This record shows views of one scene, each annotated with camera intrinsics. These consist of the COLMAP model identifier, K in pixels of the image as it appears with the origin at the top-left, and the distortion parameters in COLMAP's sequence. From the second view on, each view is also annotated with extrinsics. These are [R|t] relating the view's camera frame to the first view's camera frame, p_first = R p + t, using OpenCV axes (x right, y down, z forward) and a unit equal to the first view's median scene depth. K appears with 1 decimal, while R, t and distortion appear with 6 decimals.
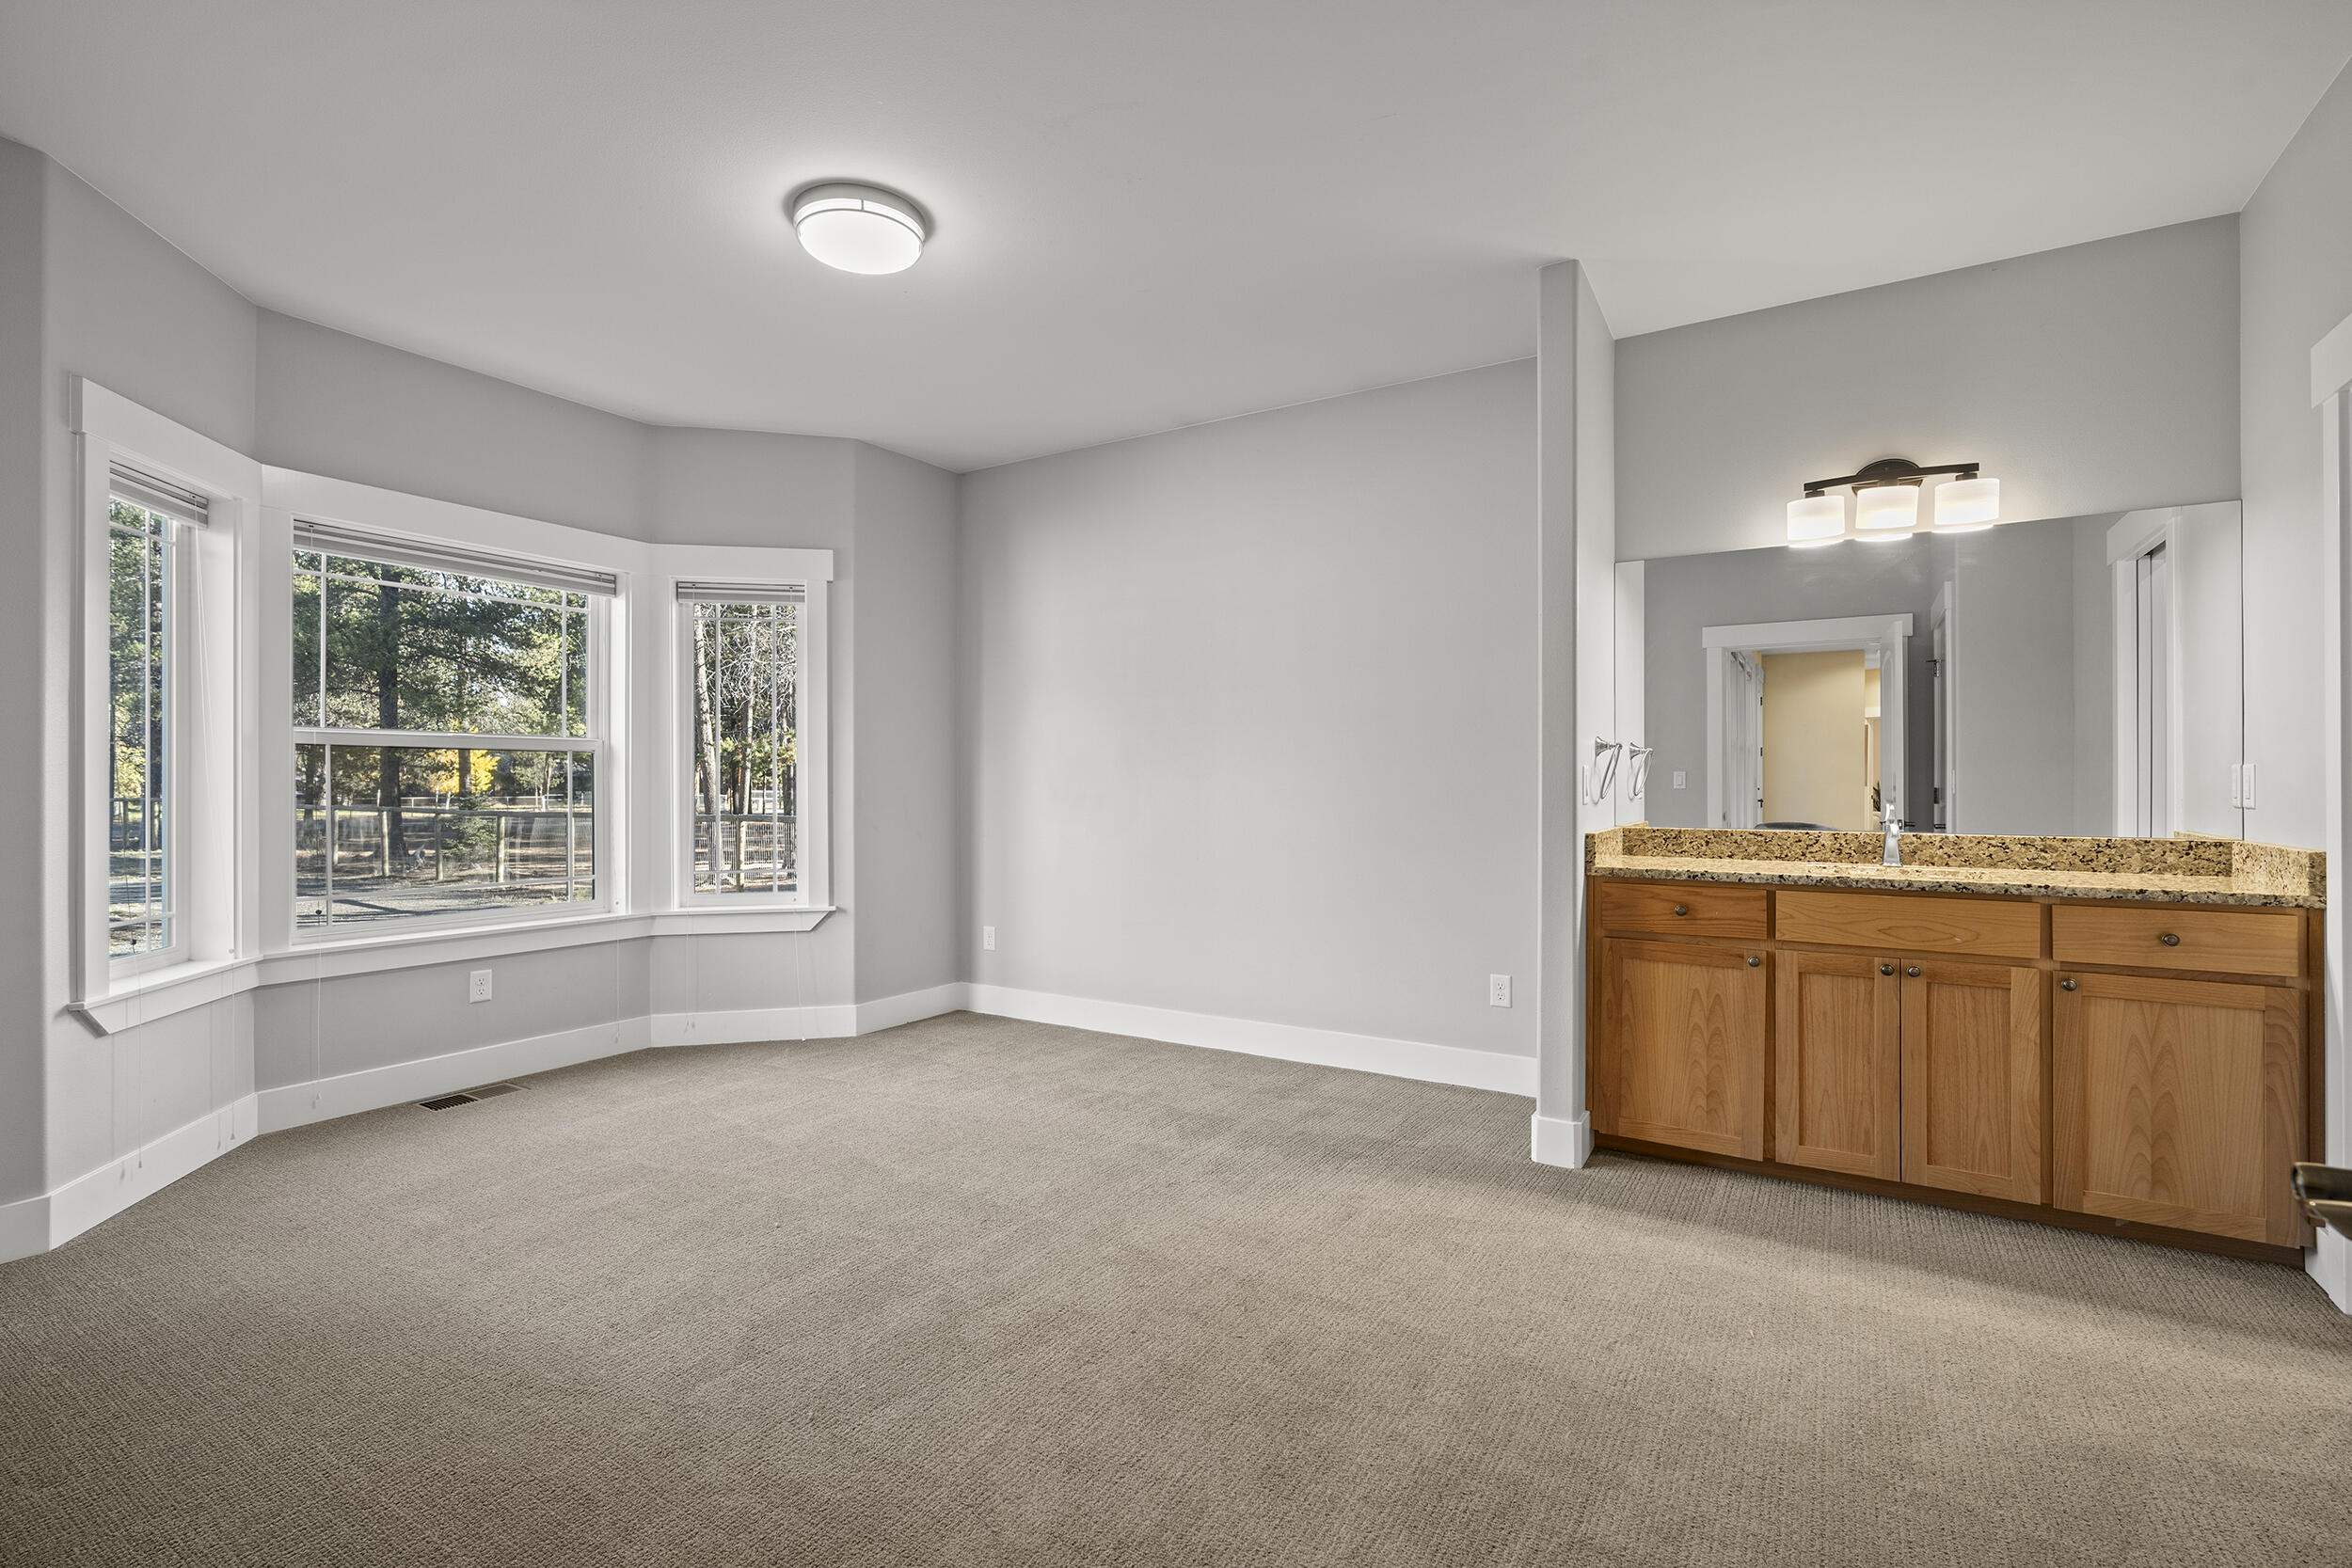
lens RADIAL K [[1058.3, 0, 1160.6], [0, 1058.3, 776.9], [0, 0, 1]] dist [-0.000918, 0.000108]
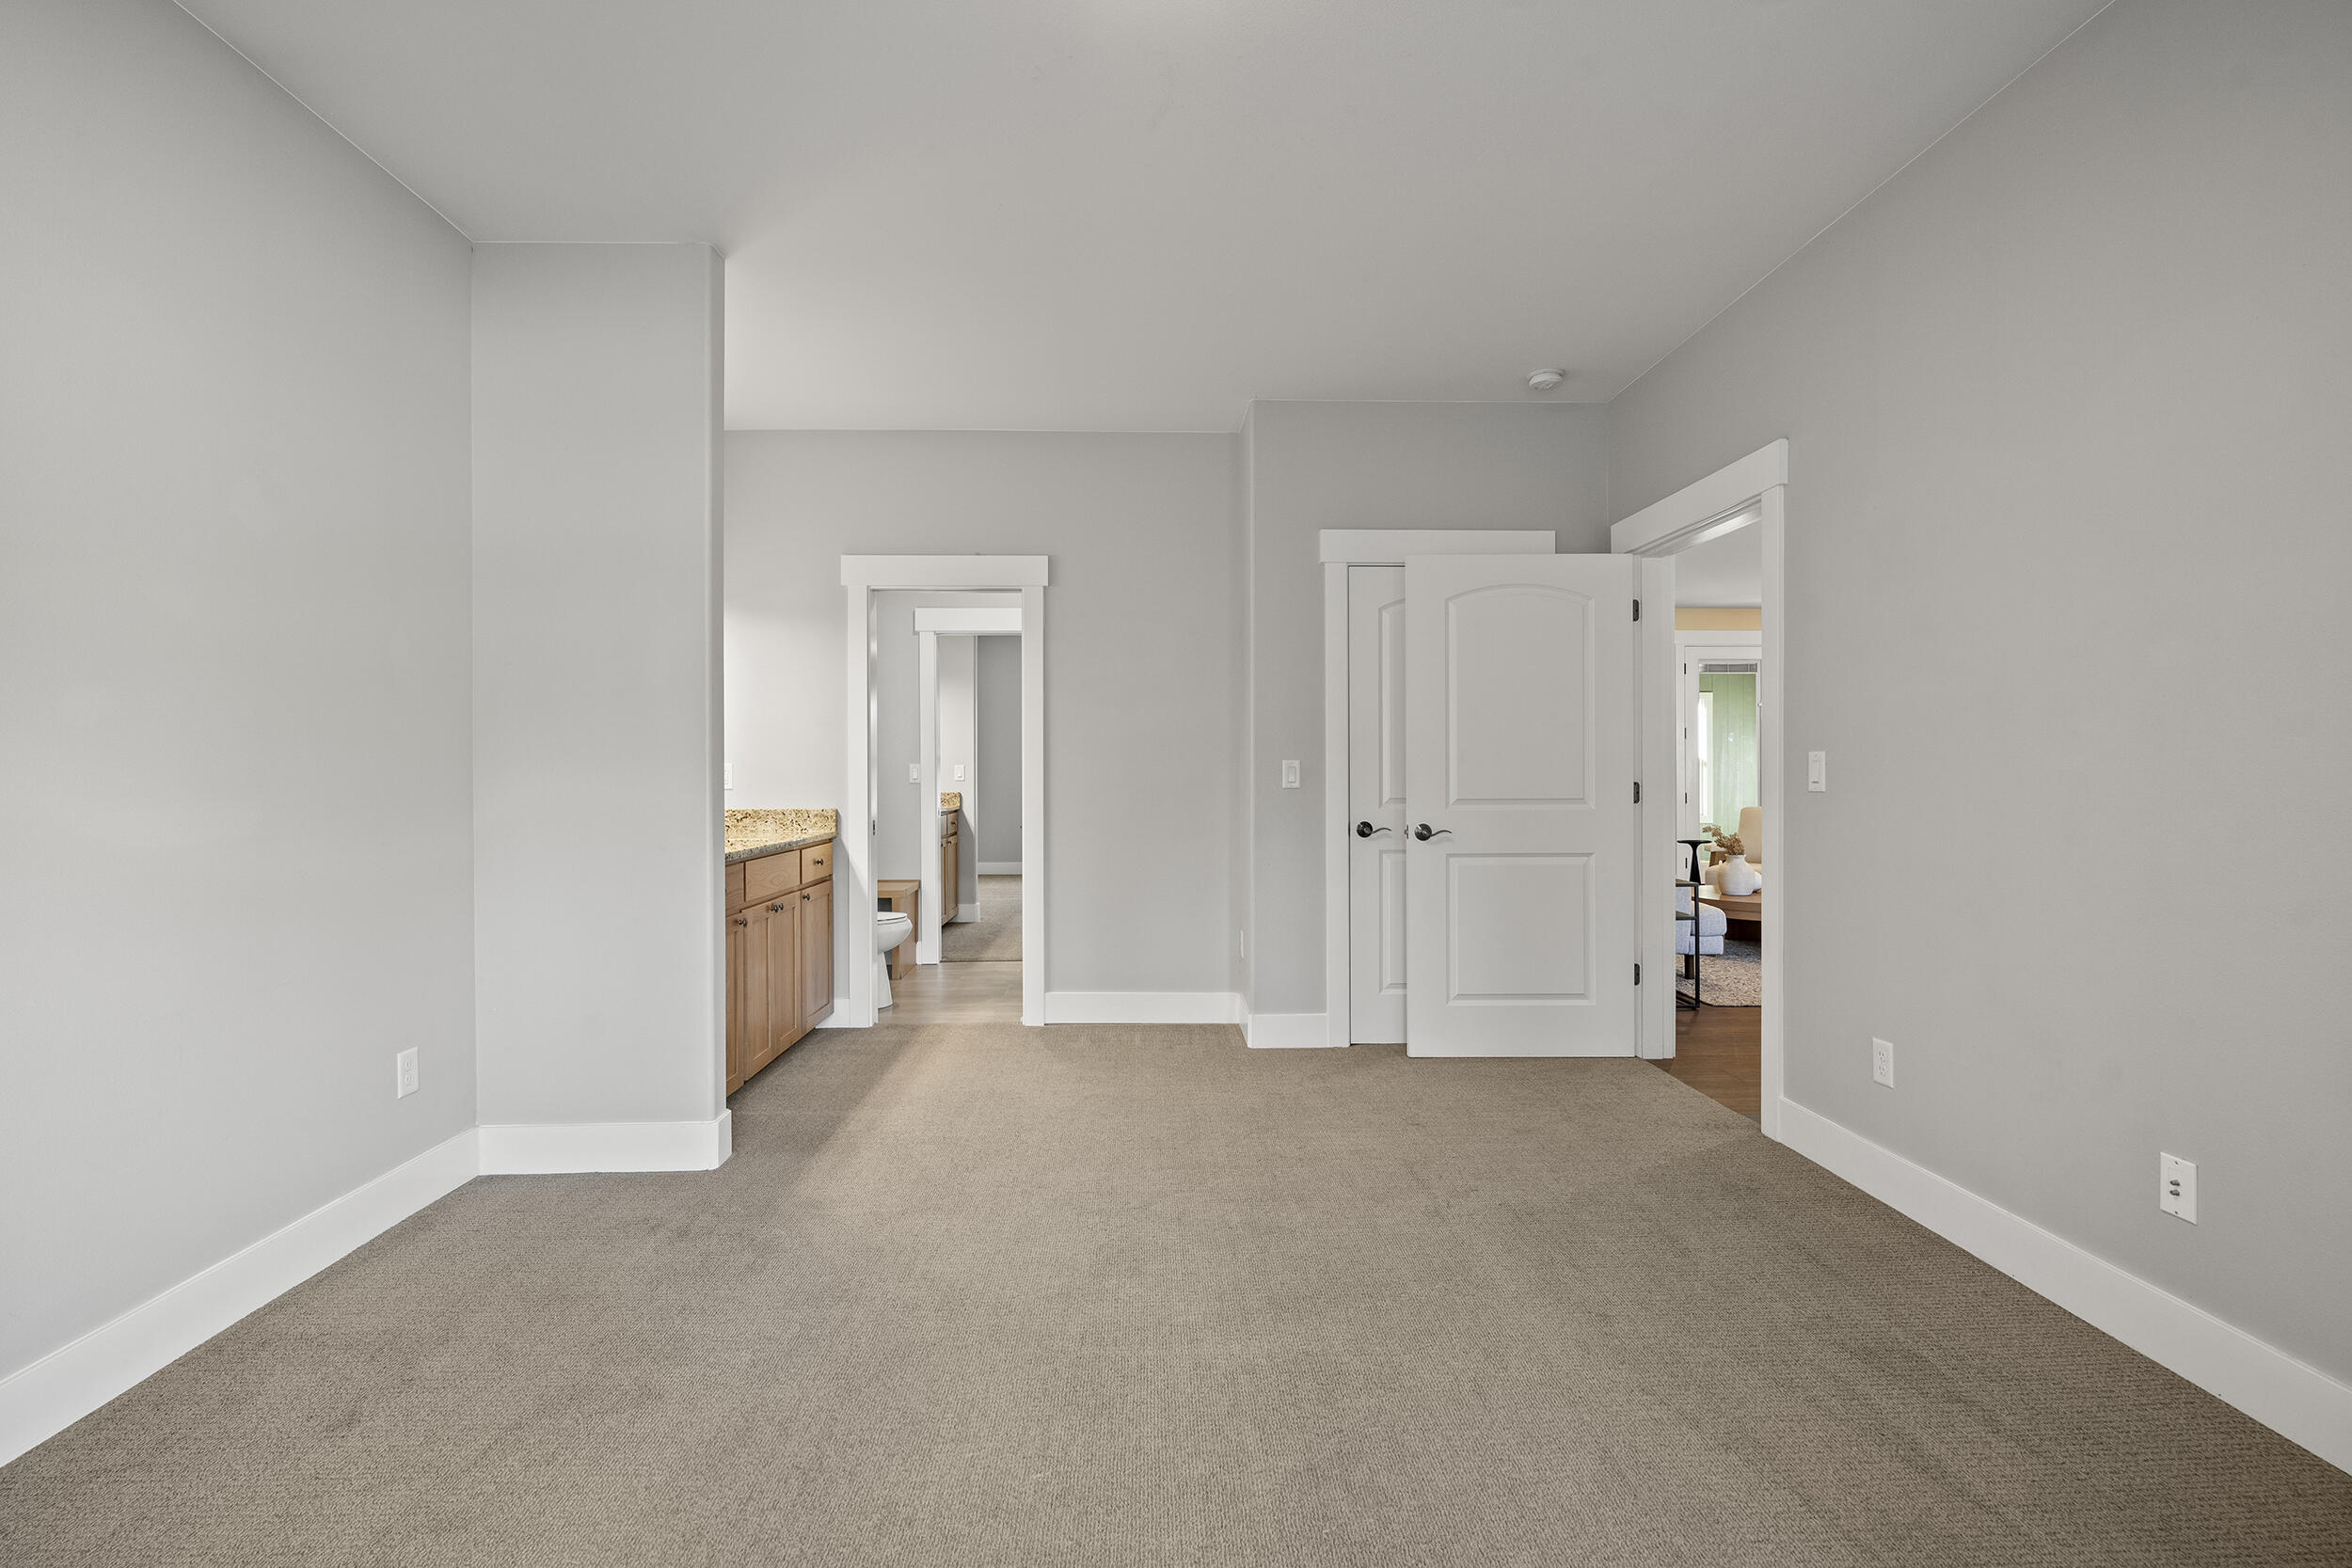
lens RADIAL K [[1083.6, 0, 1166.6], [0, 1083.6, 786.6], [0, 0, 1]] dist [-0.004405, 0.001320]
pose [[-0.556948, -0.010121, 0.830486, -0.742188], [0.002423, 0.999902, 0.013810, 0.002524], [-0.830544, 0.009704, -0.556869, 1.291106]]
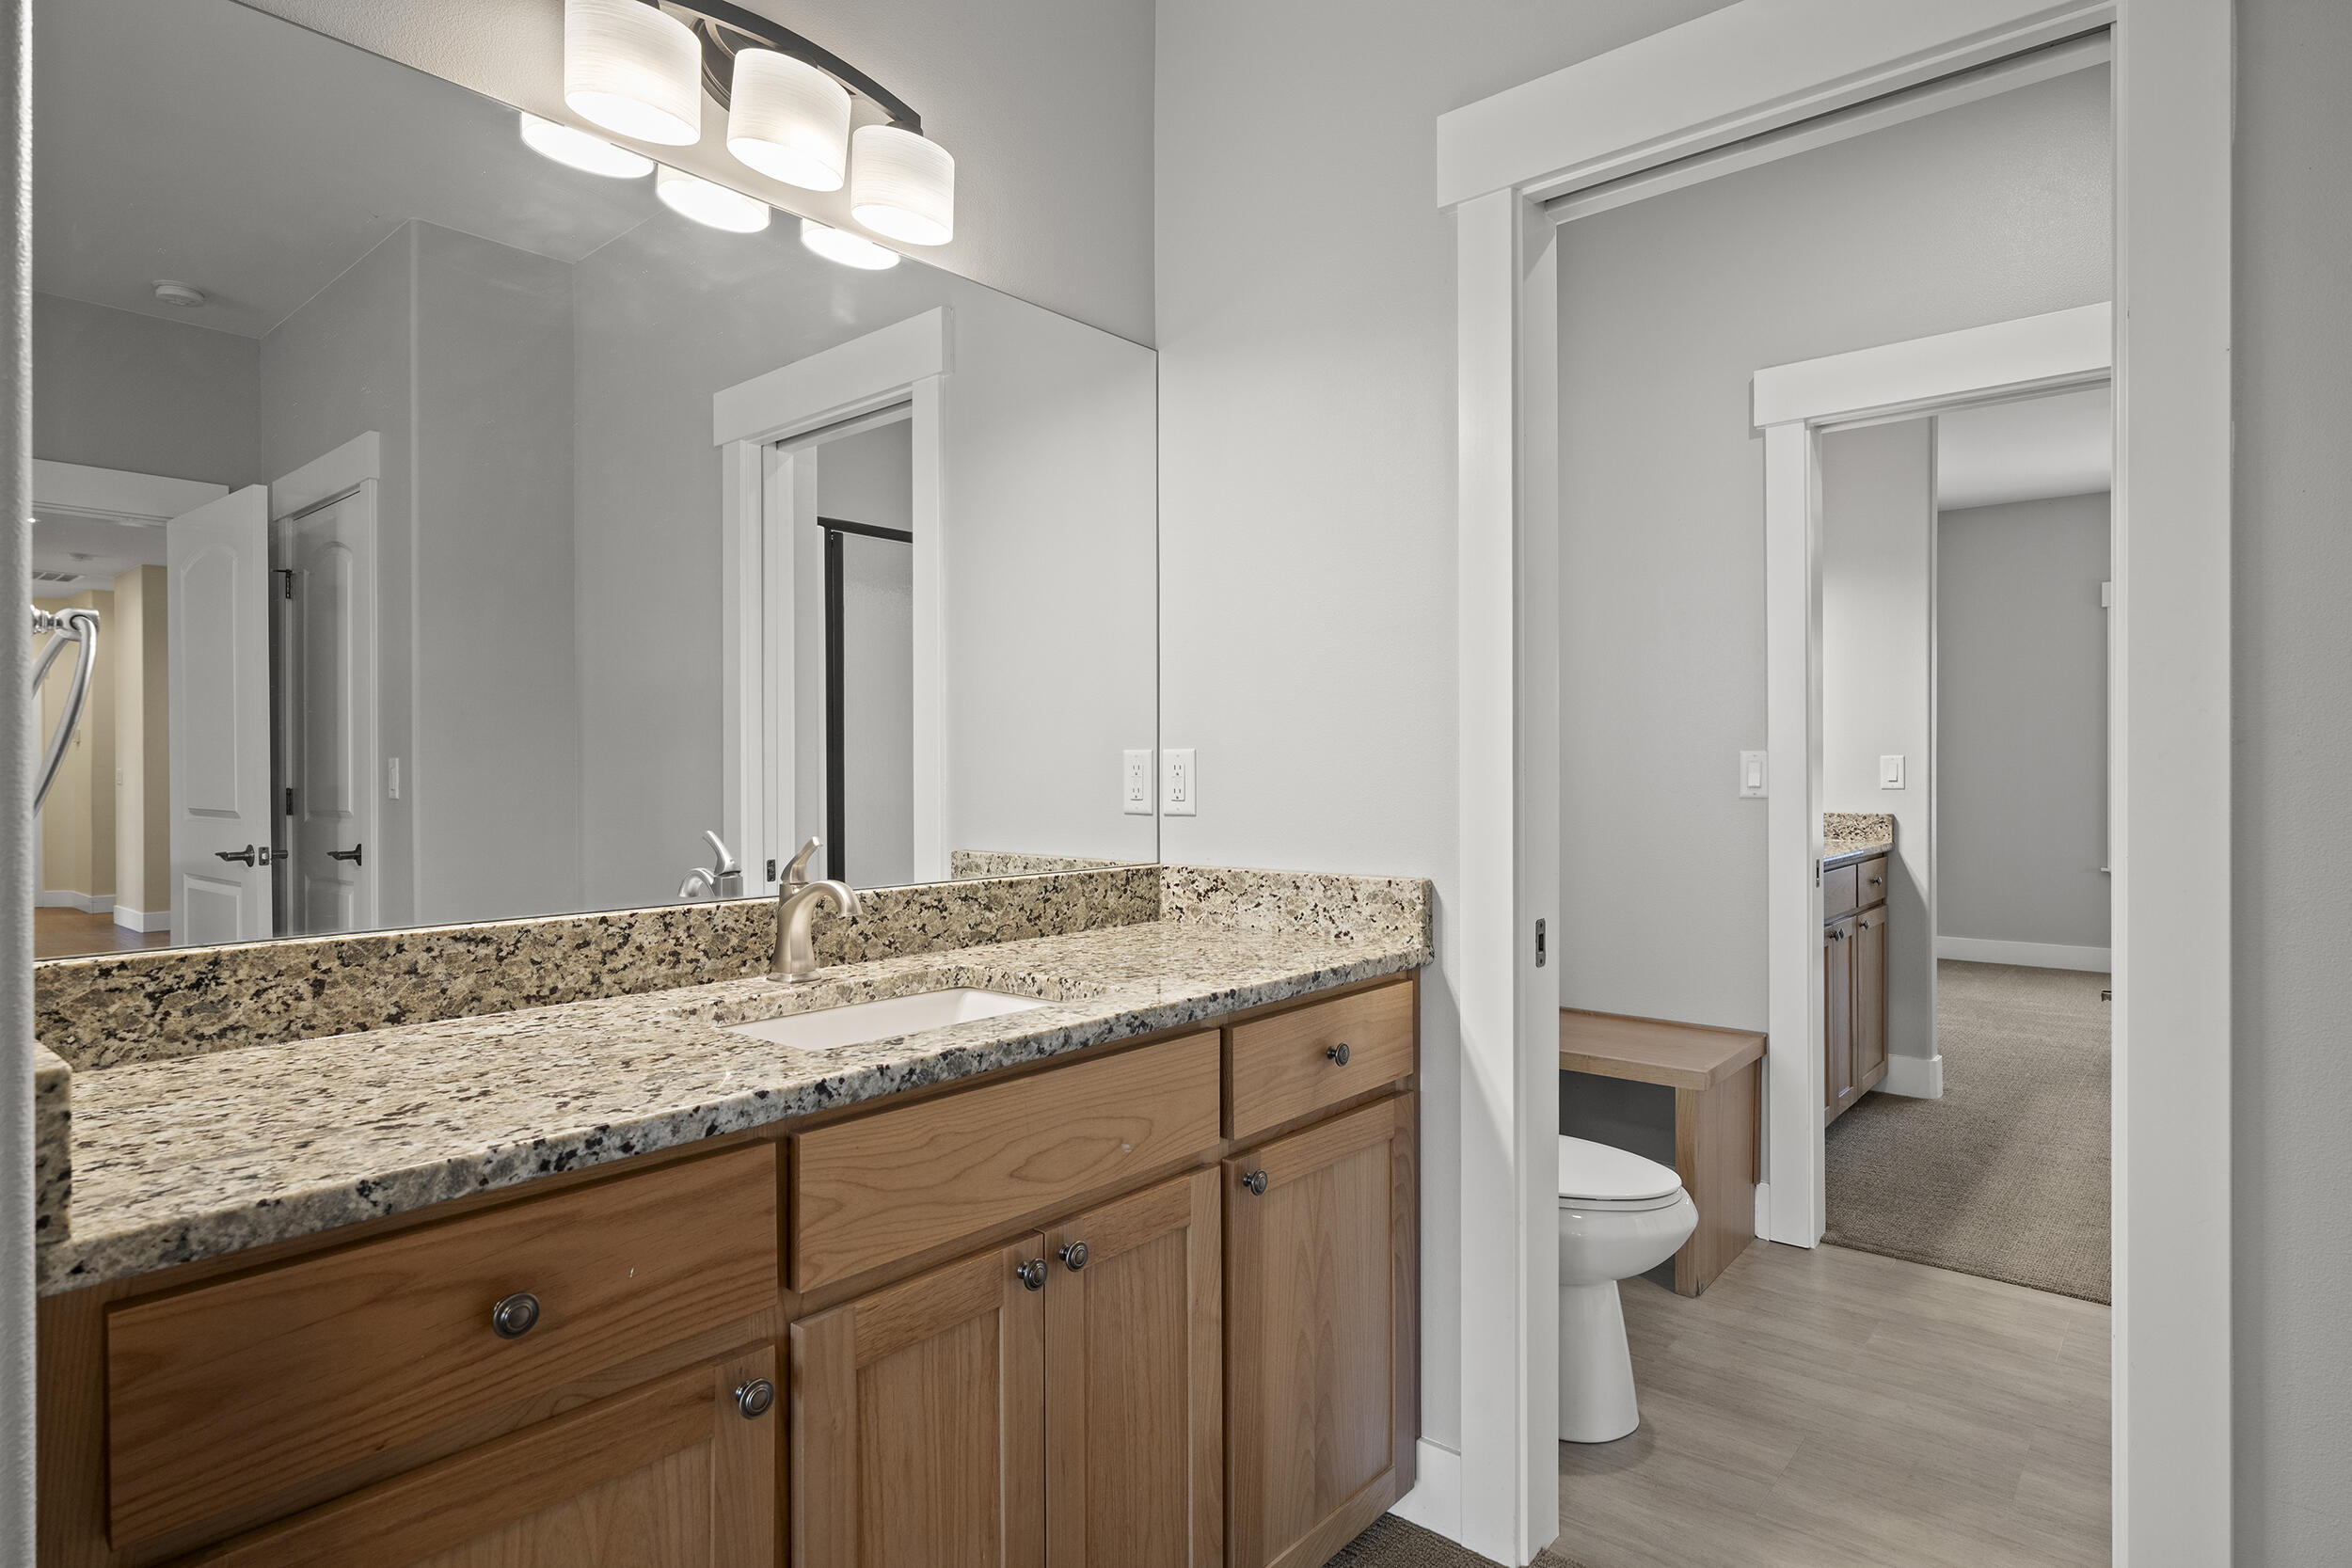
lens RADIAL K [[1249.8, 0, 1177.8], [0, 1249.8, 769.8], [0, 0, 1]] dist [-0.004668, -0.000280]
pose [[0.137204, 0.000667, 0.990543, 0.236631], [0.000962, 0.999999, -0.000806, 0.001867], [-0.990542, 0.001063, 0.137203, 0.838761]]
